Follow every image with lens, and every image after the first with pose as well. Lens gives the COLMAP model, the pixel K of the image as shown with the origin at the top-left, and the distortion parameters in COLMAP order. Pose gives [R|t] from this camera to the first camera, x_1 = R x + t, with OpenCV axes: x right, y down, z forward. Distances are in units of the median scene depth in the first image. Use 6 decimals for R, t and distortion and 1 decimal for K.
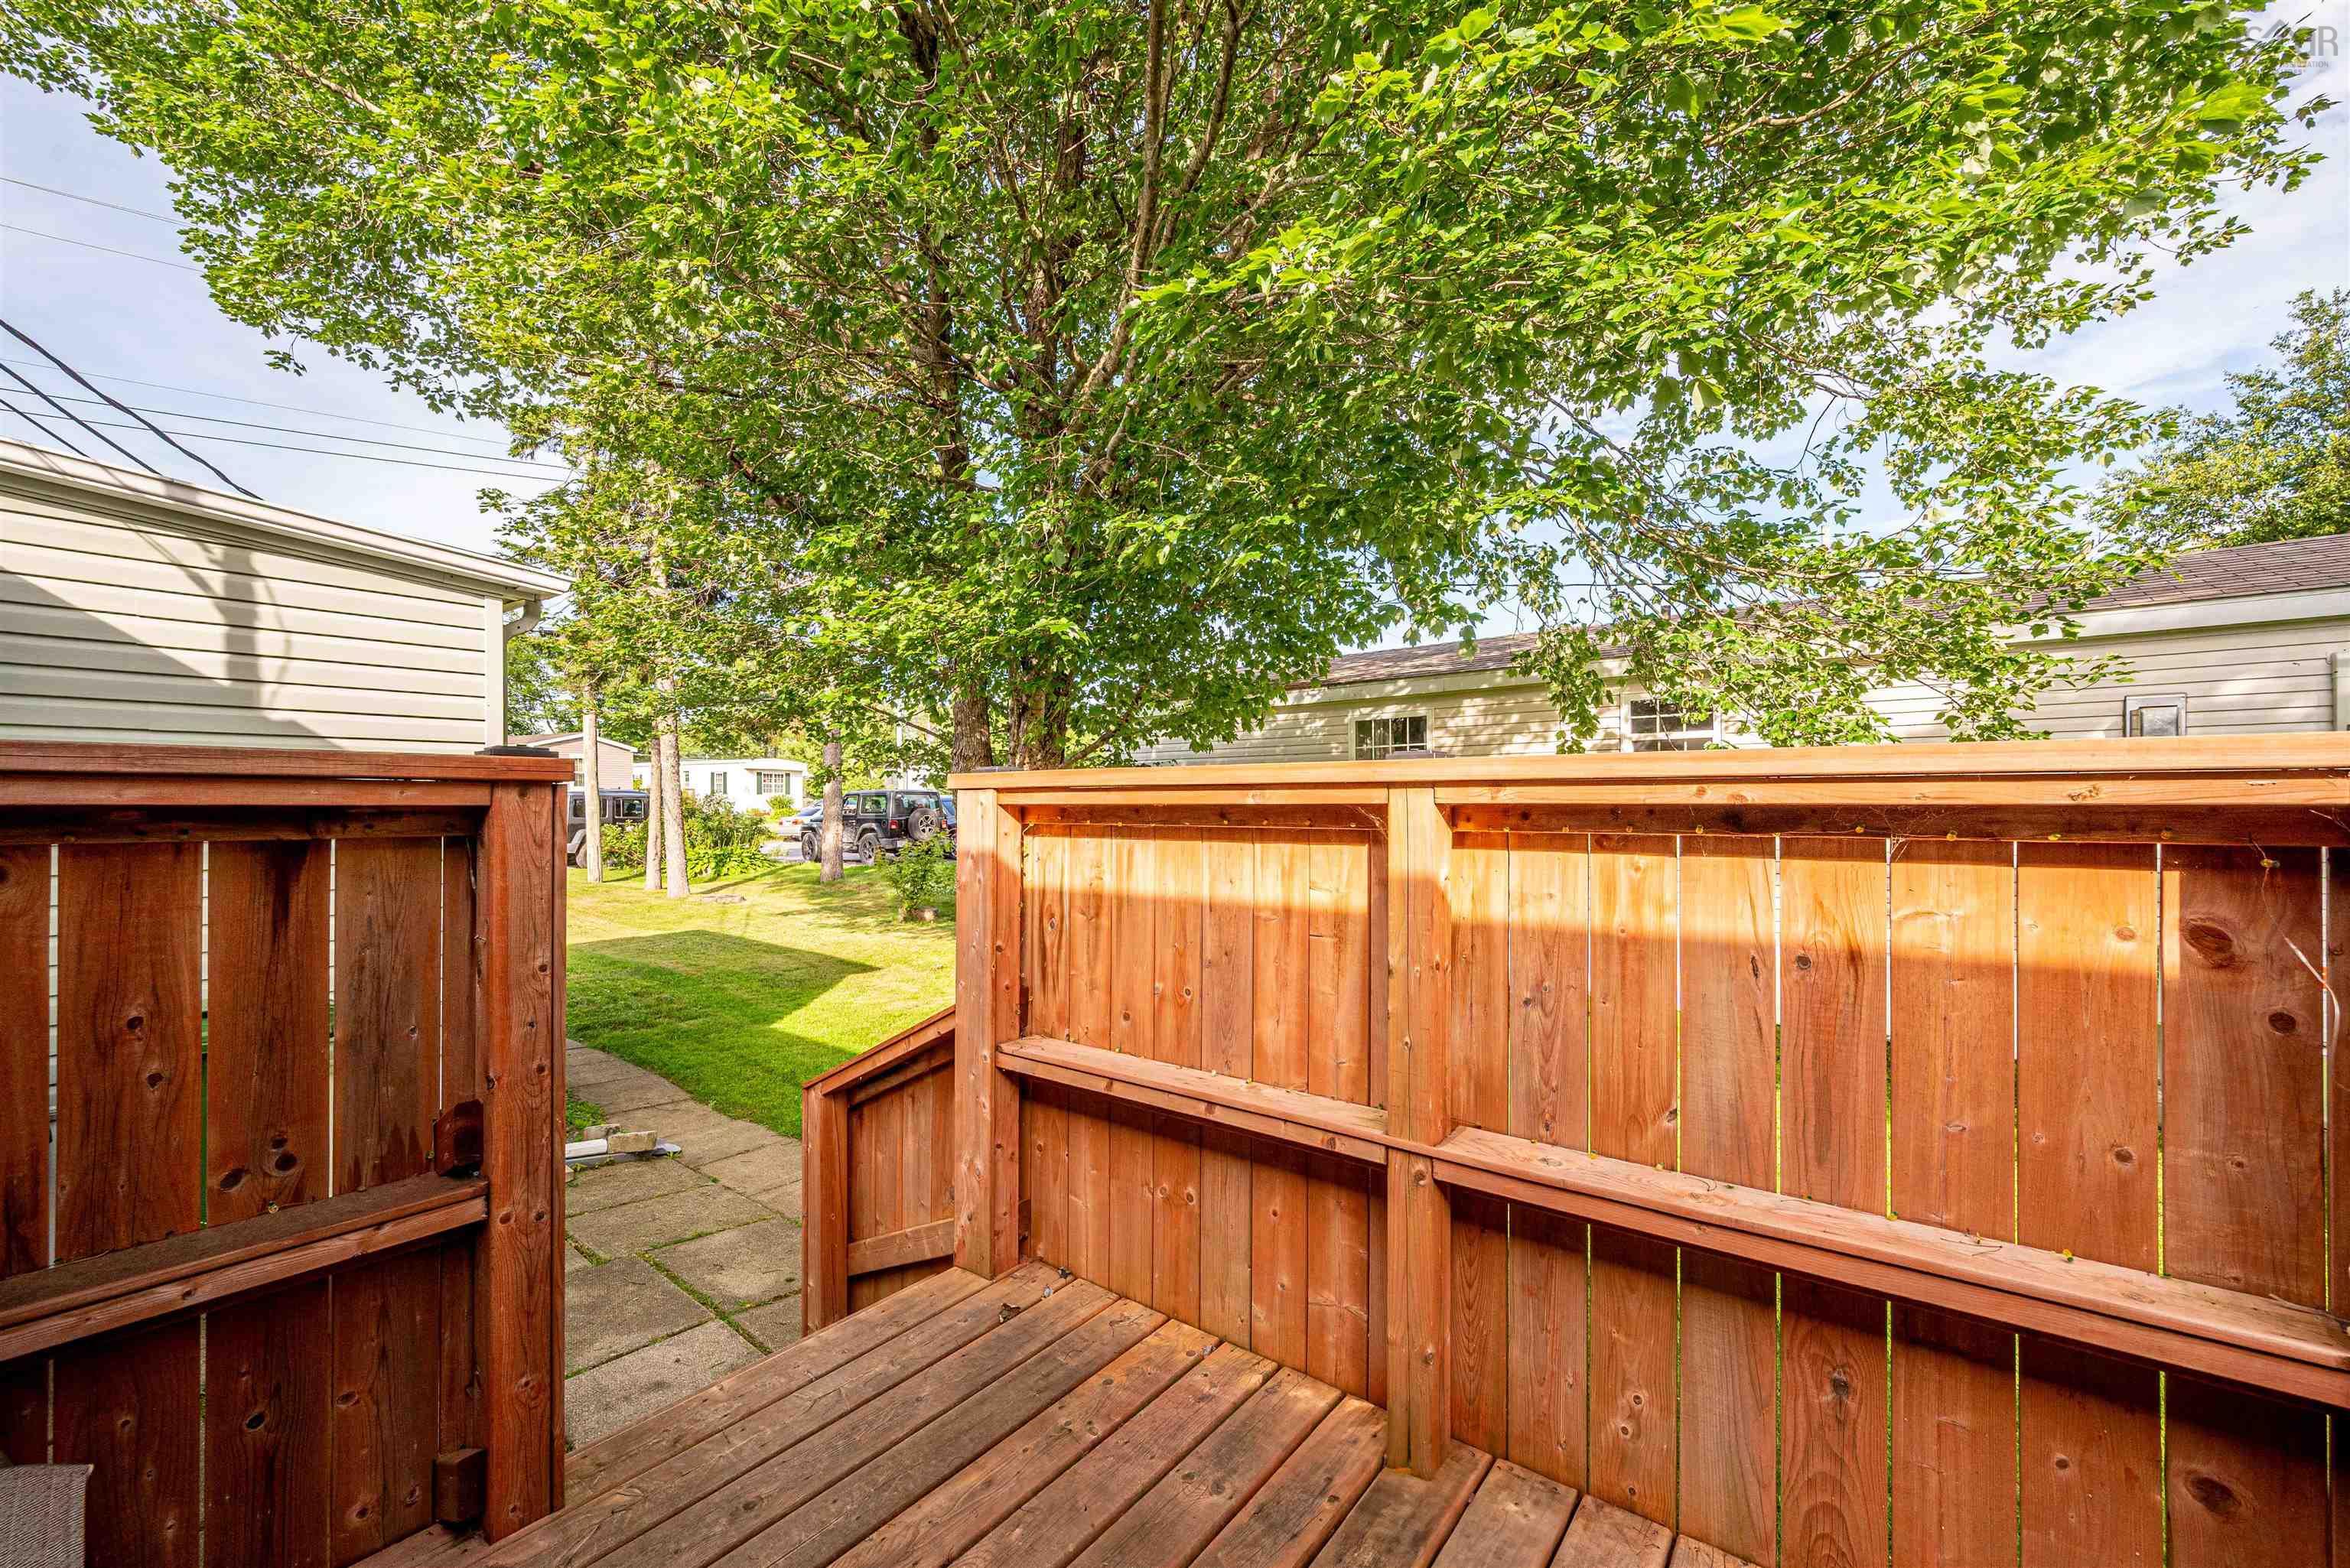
lens RADIAL K [[935.7, 0, 1178.9], [0, 935.7, 799.0], [0, 0, 1]] dist [0.003035, -0.000144]
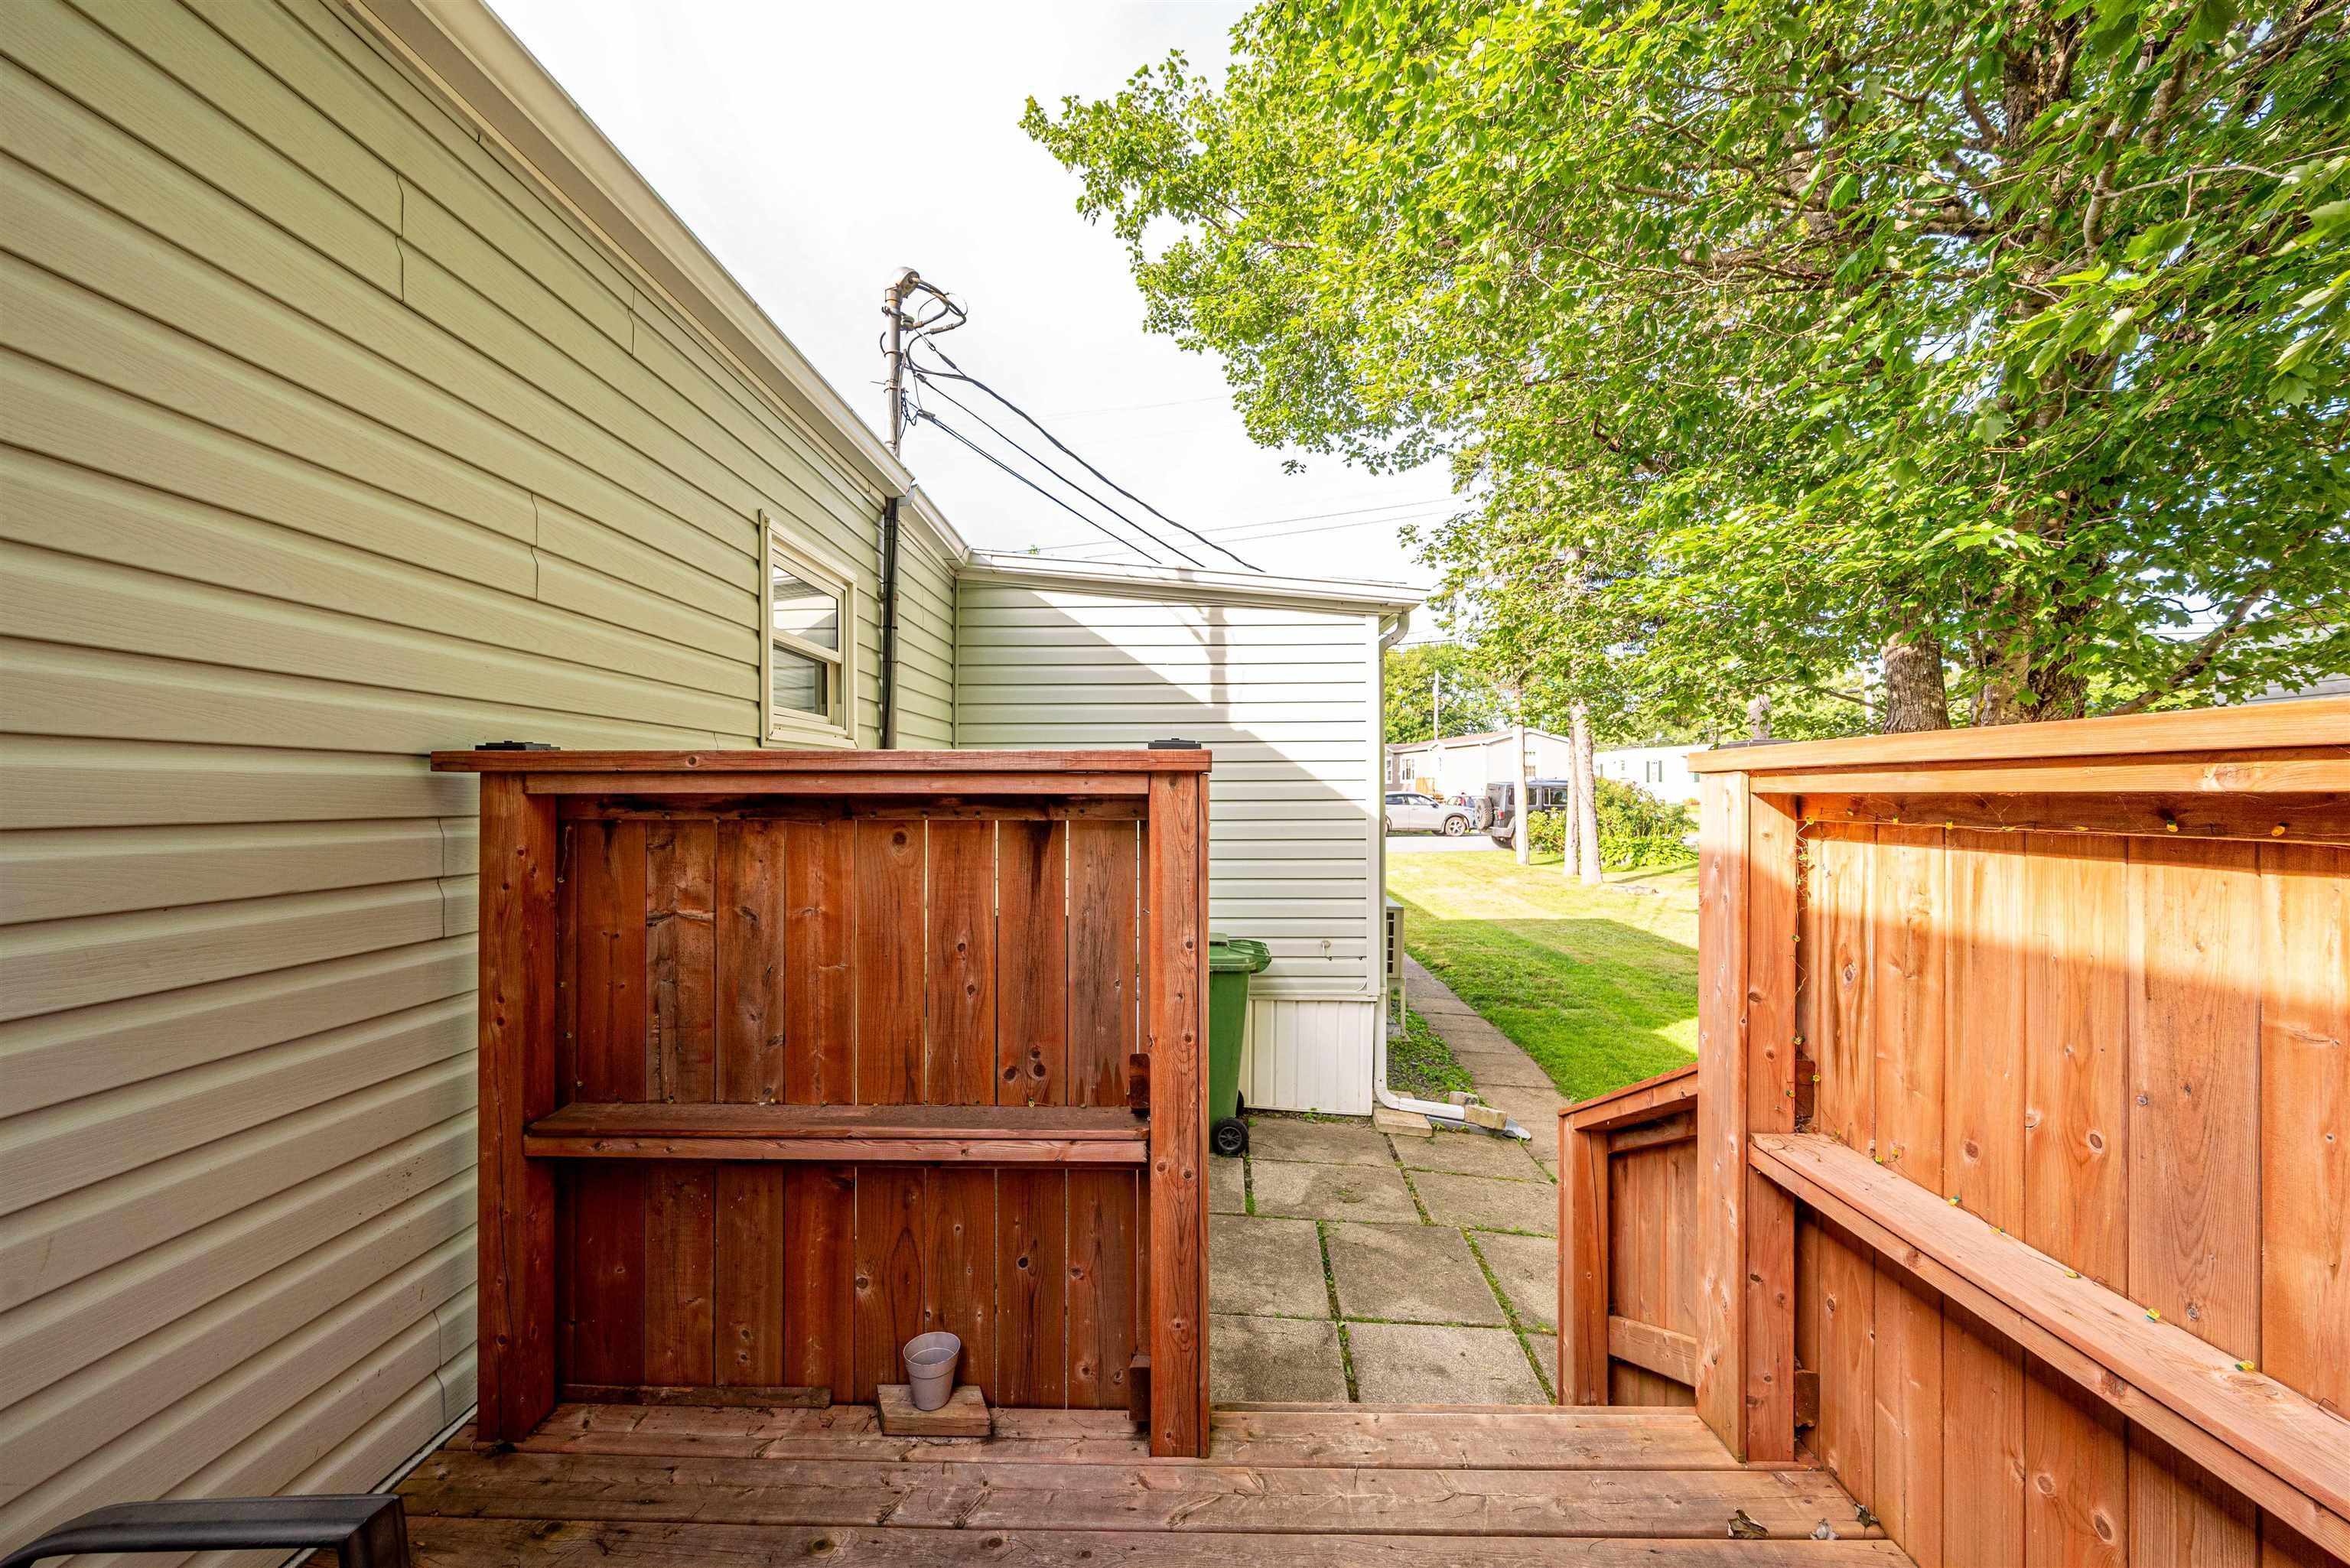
lens RADIAL K [[935.7, 0, 1177.6], [0, 935.7, 784.8], [0, 0, 1]] dist [0.003035, -0.000144]
pose [[0.595351, -0.007361, -0.803432, 0.115395], [0.004581, 0.999973, -0.005767, 0.001718], [0.803453, -0.000248, 0.595369, 0.224316]]
